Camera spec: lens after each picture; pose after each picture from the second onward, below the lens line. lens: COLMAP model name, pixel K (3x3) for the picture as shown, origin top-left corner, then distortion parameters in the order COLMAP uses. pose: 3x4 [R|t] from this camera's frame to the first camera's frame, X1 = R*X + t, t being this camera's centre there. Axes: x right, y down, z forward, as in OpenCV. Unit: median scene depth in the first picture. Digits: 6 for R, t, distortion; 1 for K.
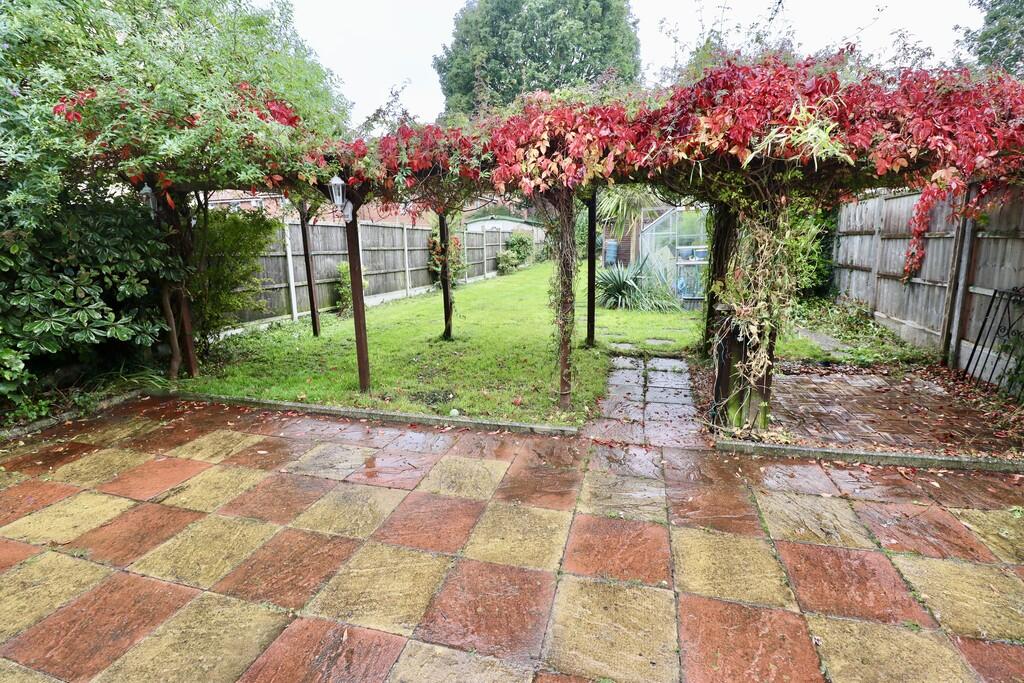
lens RADIAL K [[486.3, 0, 511.6], [0, 486.3, 338.5], [0, 0, 1]] dist [-0.015363, -0.000863]
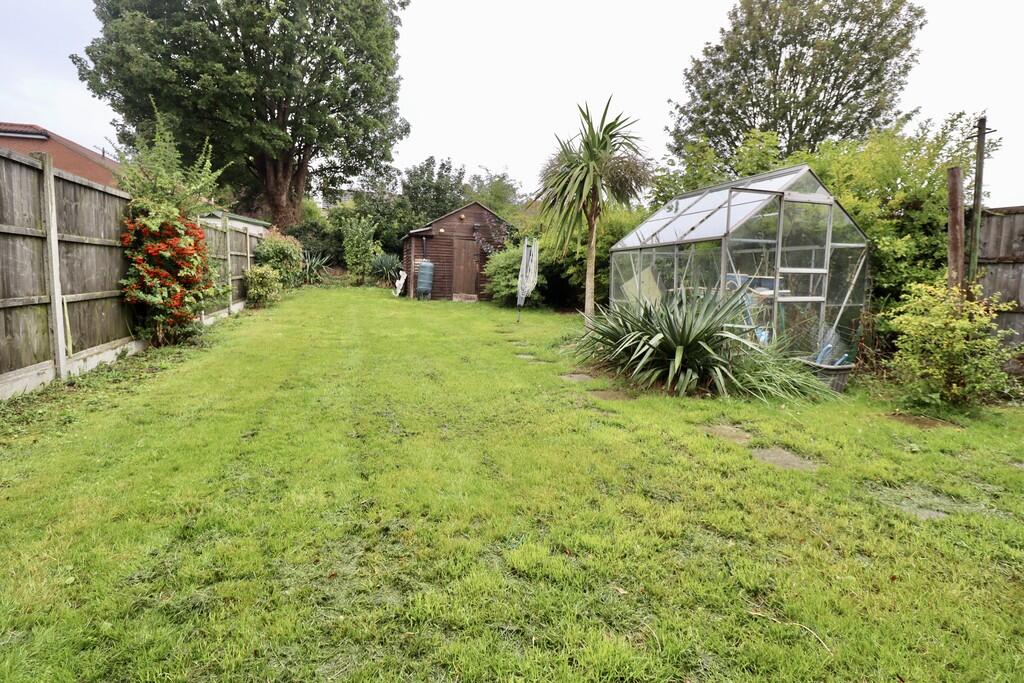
lens RADIAL K [[486.3, 0, 515.8], [0, 486.3, 335.4], [0, 0, 1]] dist [-0.015363, -0.000863]
pose [[0.823880, -0.022916, 0.566301, -0.169723], [0.058938, 0.997229, -0.045392, -0.100055], [-0.563692, 0.070774, 0.822947, 0.661968]]
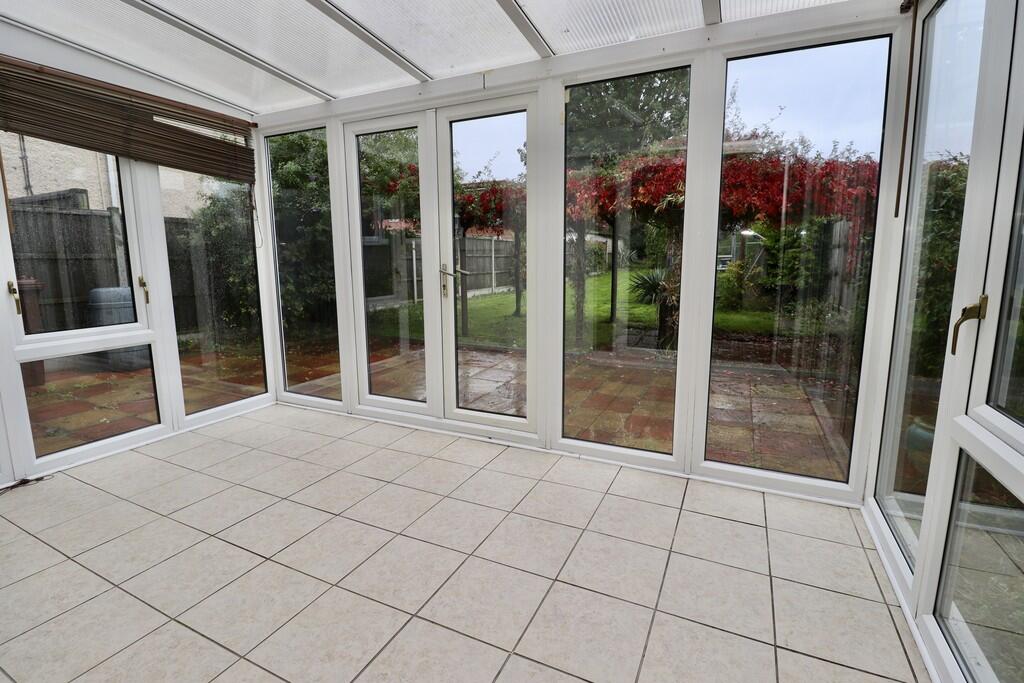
lens RADIAL K [[486.3, 0, 511.9], [0, 486.3, 342.4], [0, 0, 1]] dist [-0.015363, -0.000863]
pose [[0.984777, 0.039999, -0.169156, 0.069360], [-0.042211, 0.999064, -0.009499, 0.063757], [0.168618, 0.016495, 0.985544, -0.302872]]
